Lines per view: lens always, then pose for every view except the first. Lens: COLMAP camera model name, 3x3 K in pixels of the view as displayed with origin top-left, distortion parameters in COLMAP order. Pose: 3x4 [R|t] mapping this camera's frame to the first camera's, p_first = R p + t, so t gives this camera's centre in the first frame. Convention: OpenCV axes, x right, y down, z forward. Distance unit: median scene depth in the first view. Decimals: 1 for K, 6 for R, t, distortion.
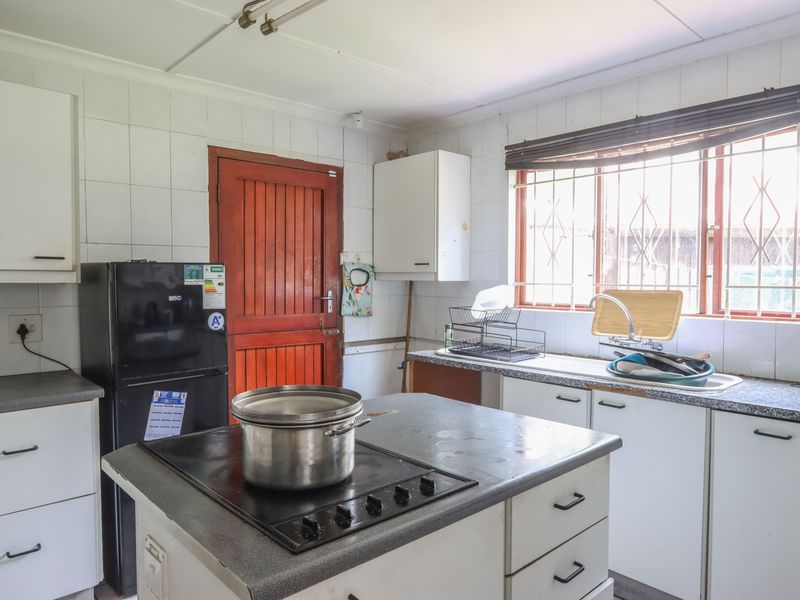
lens RADIAL K [[550.9, 0, 400.0], [0, 550.9, 300.0], [0, 0, 1]] dist [0.003379, 0.001806]
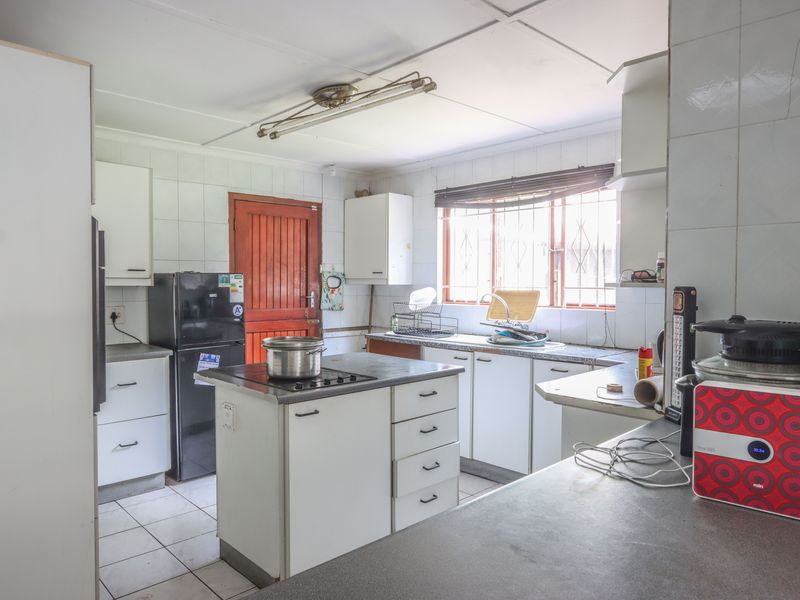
lens RADIAL K [[550.9, 0, 400.0], [0, 550.9, 300.0], [0, 0, 1]] dist [0.003379, 0.001806]
pose [[0.999746, -0.001183, 0.022508, 0.074633], [0.001376, 0.999962, -0.008556, 0.019186], [-0.022497, 0.008584, 0.999710, -0.473163]]
